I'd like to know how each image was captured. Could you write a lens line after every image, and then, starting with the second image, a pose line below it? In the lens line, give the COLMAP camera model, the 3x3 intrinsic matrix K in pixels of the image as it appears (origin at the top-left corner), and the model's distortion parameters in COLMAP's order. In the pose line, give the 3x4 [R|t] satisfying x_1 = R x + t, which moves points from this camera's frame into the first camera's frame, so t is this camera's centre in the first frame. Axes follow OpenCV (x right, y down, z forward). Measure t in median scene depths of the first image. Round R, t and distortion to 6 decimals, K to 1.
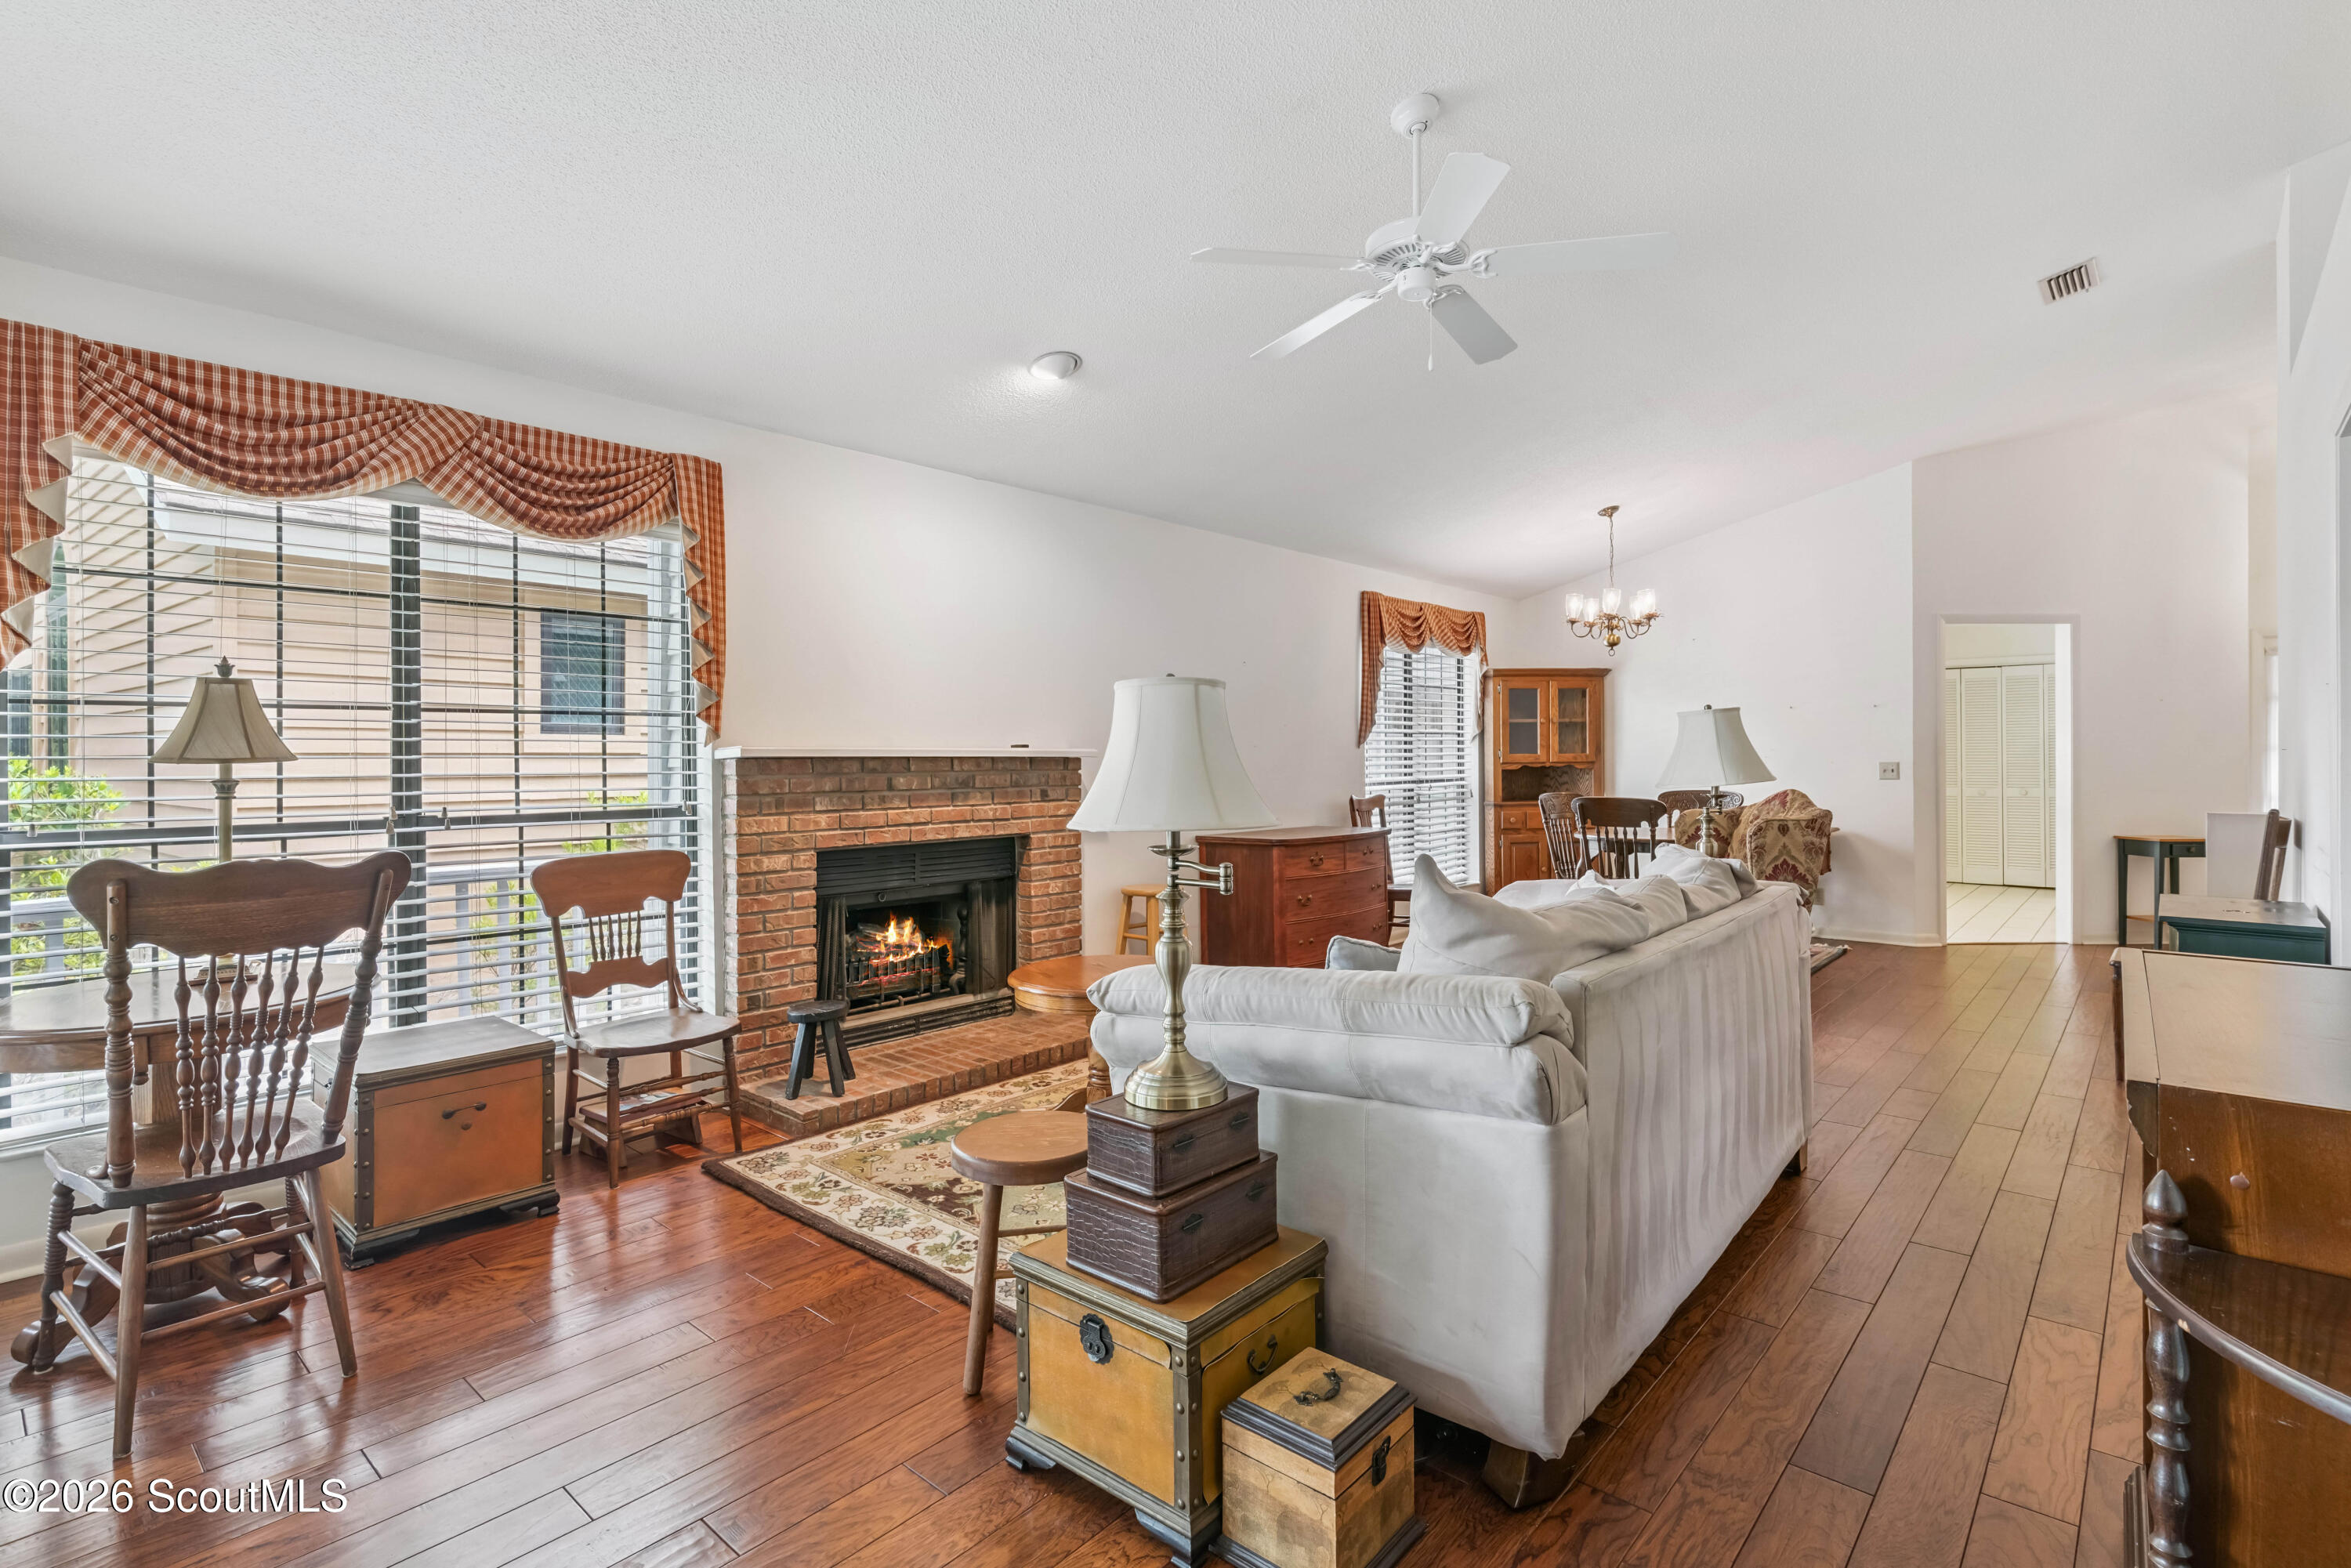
lens RADIAL K [[1161.7, 0, 1185.8], [0, 1161.7, 749.8], [0, 0, 1]] dist [0.057862, 0.000520]
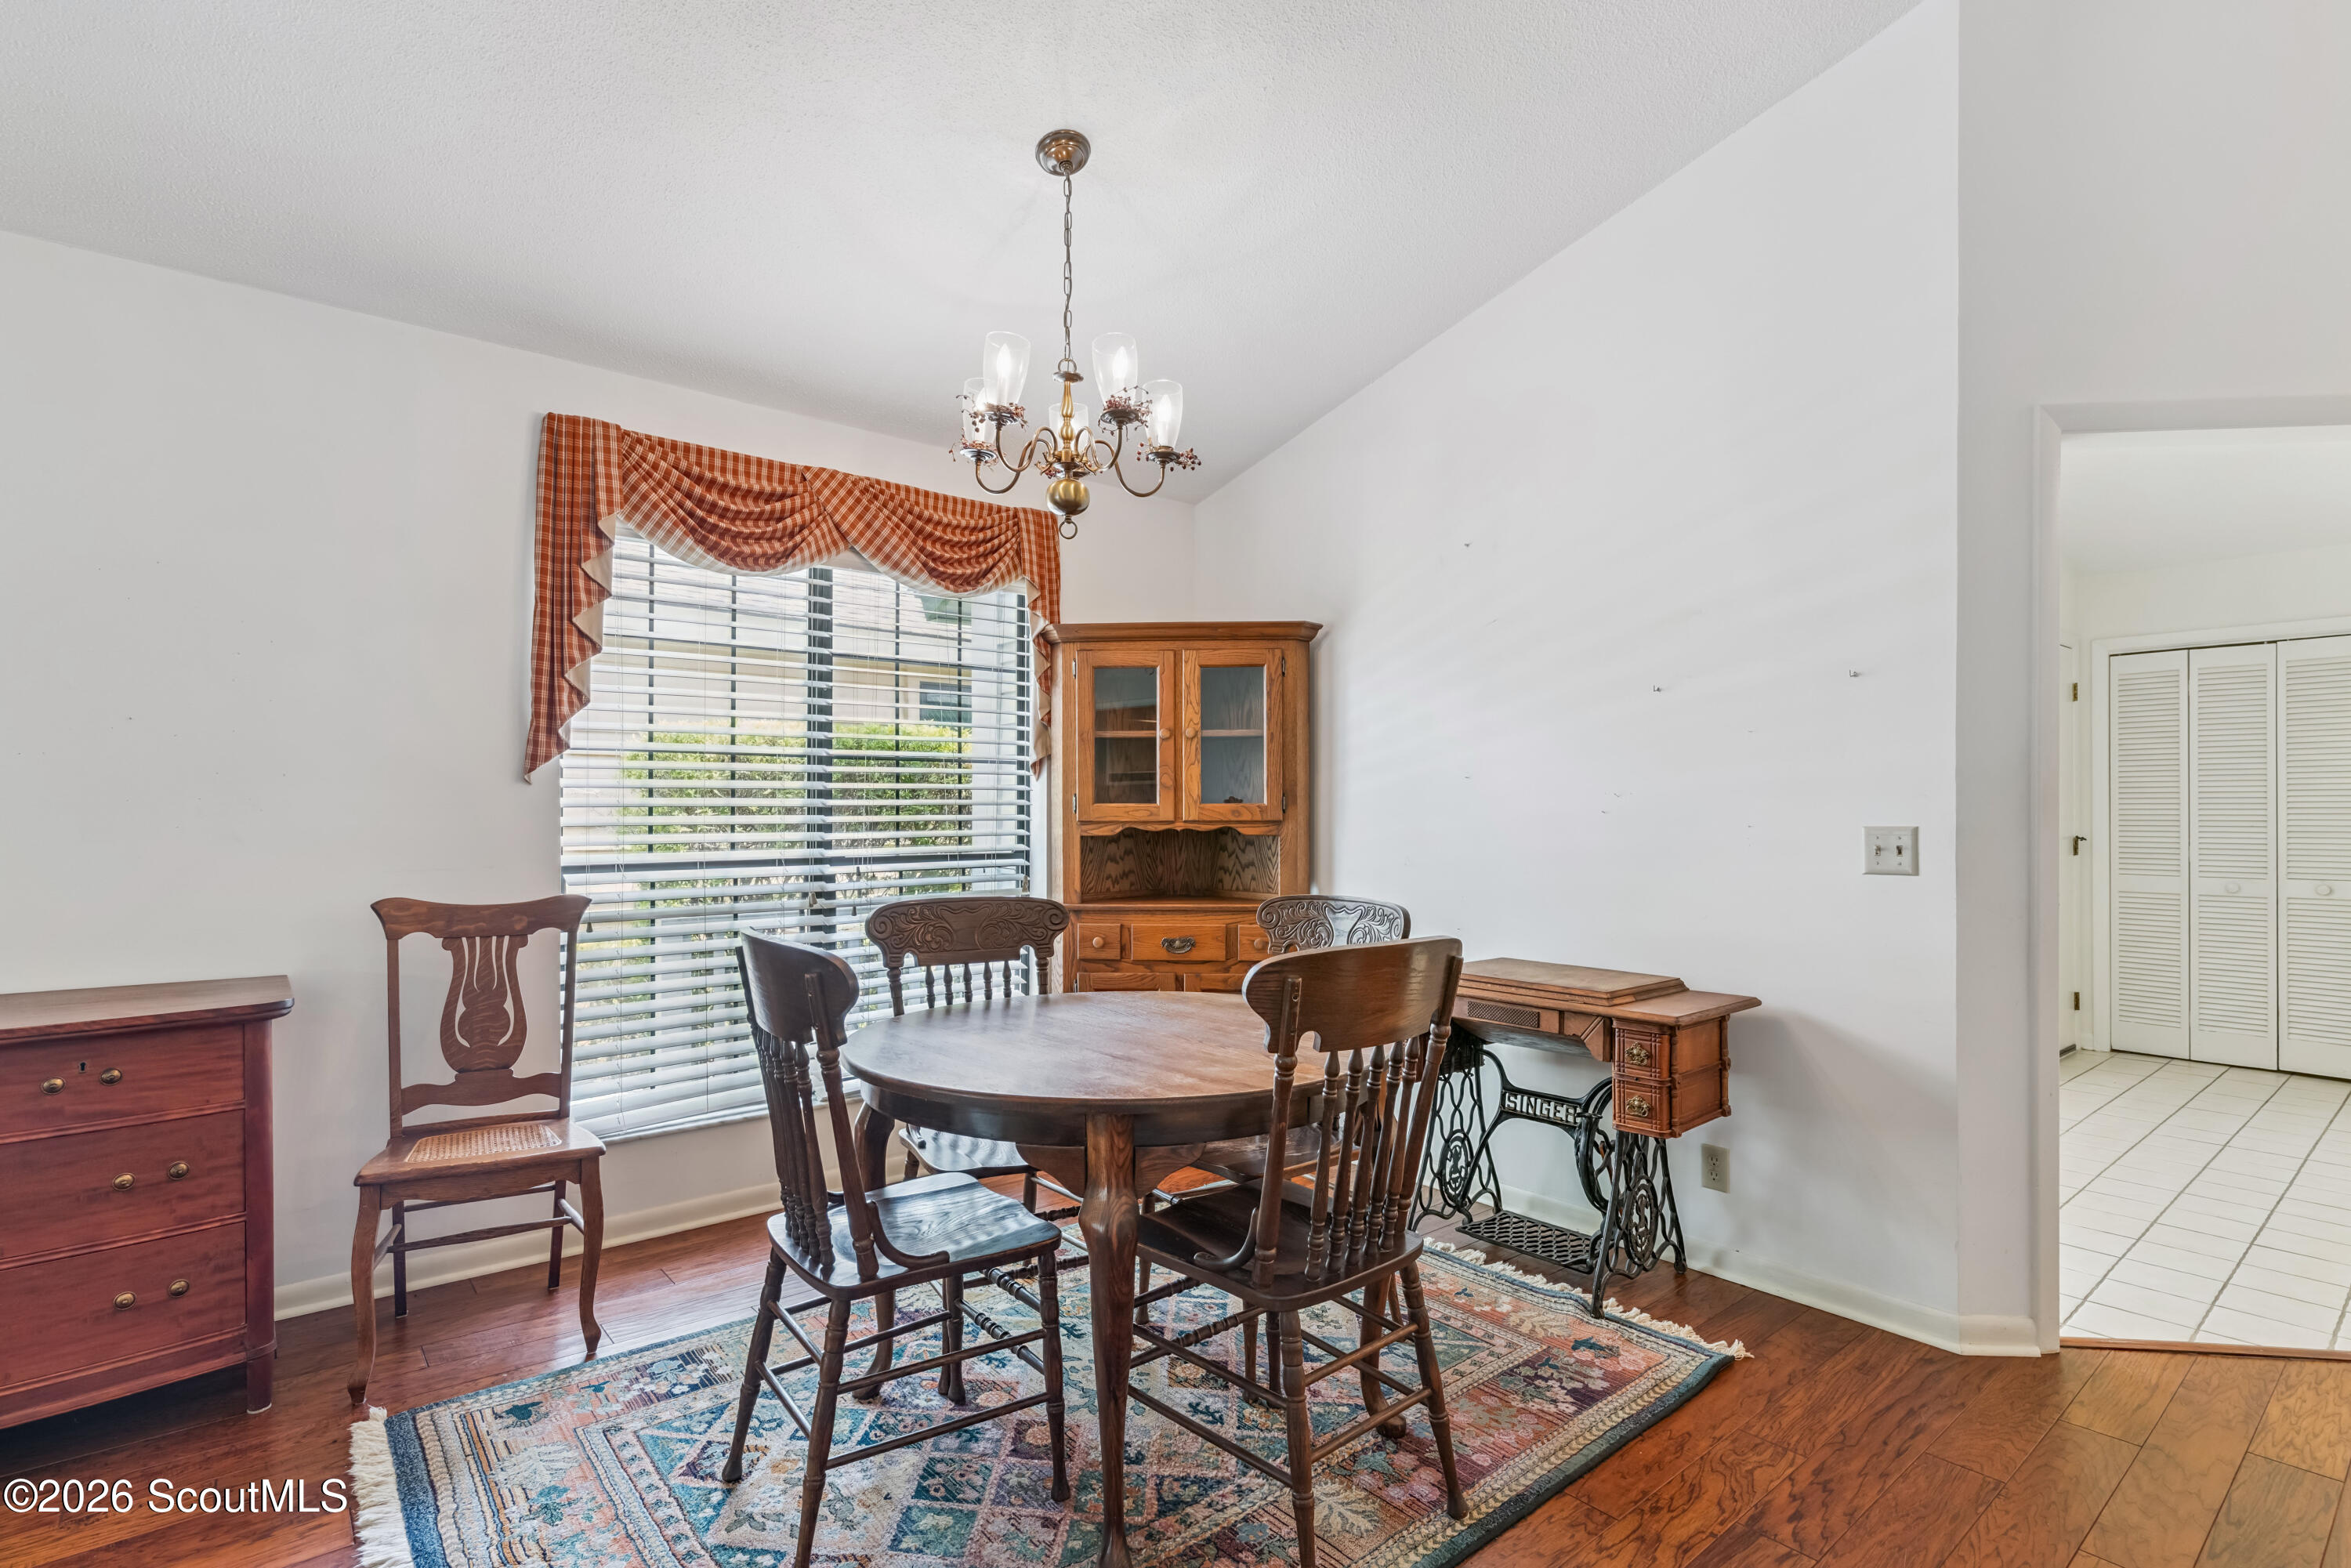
lens RADIAL K [[1127.4, 0, 1163.8], [0, 1127.4, 800.4], [0, 0, 1]] dist [0.005982, 0.000257]
pose [[0.984135, 0.002918, -0.177397, 0.438950], [-0.004590, 0.999949, -0.009017, 0.007150], [0.177362, 0.009688, 0.984098, 0.625744]]
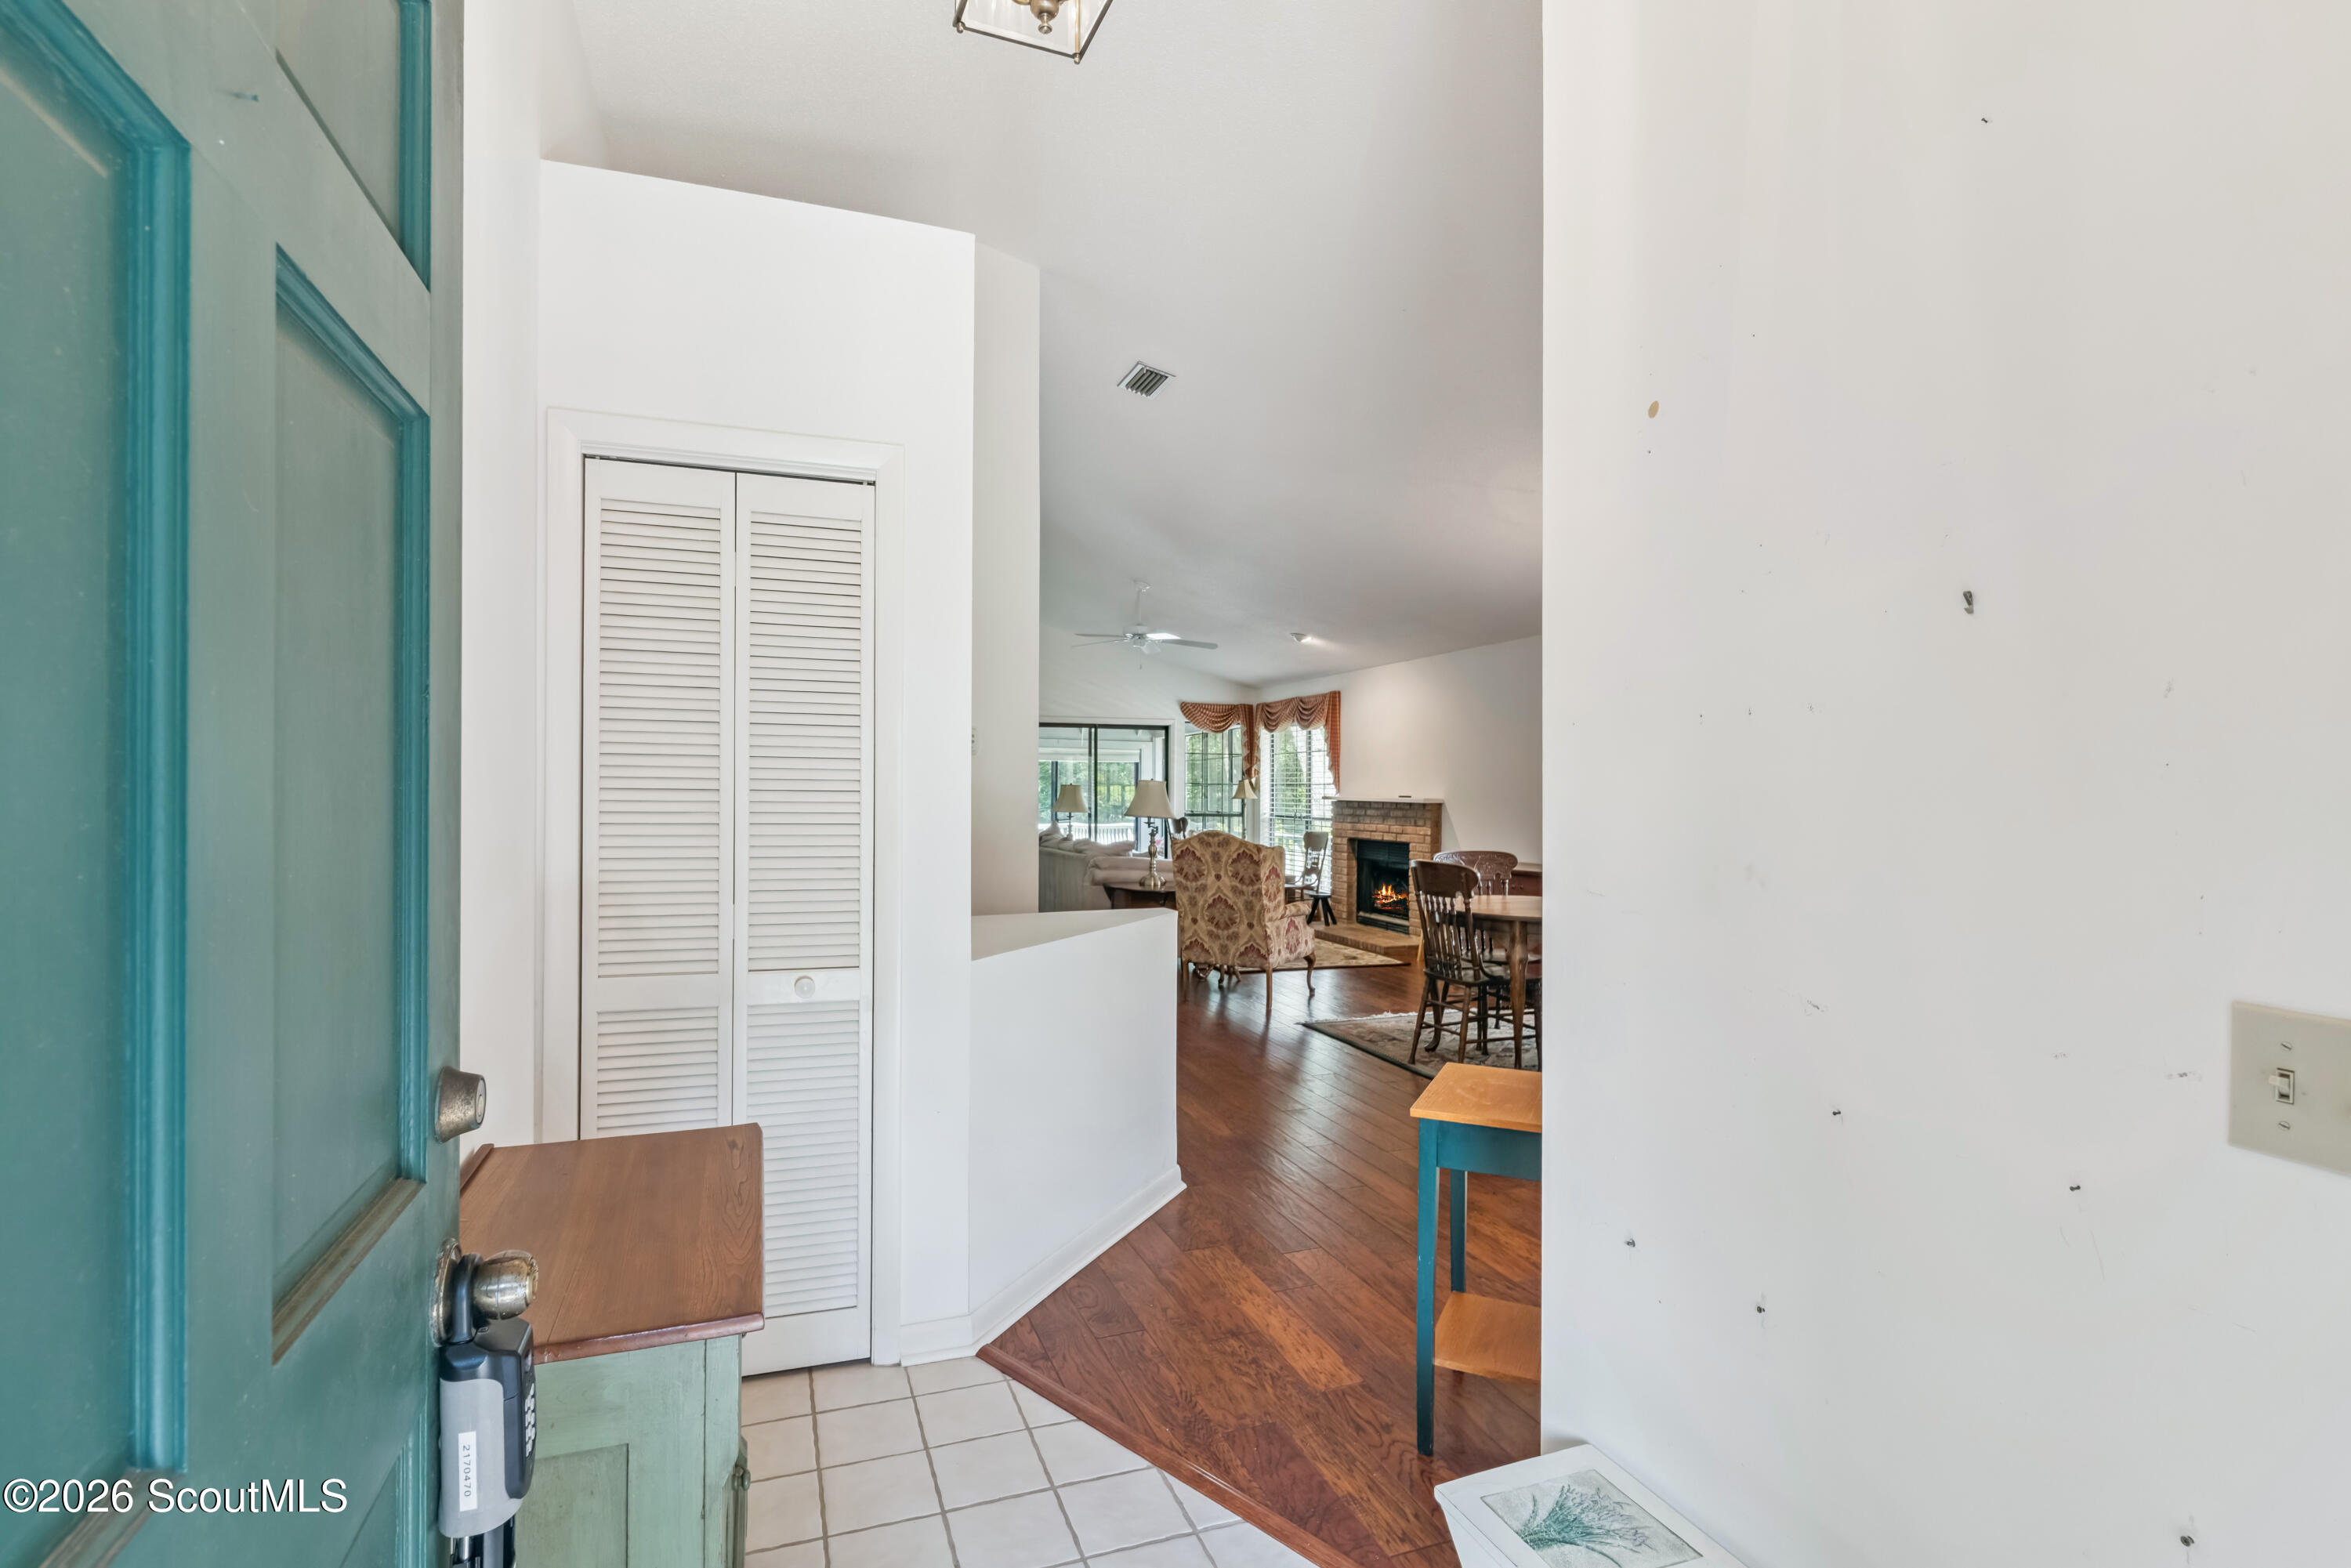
lens RADIAL K [[1127.4, 0, 1163.8], [0, 1127.4, 800.4], [0, 0, 1]] dist [0.005982, 0.000257]
pose [[-0.496988, 0.006698, -0.867732, 1.124645], [-0.003093, 0.999950, 0.009490, -0.008883], [0.867752, 0.007400, -0.496943, 1.066076]]
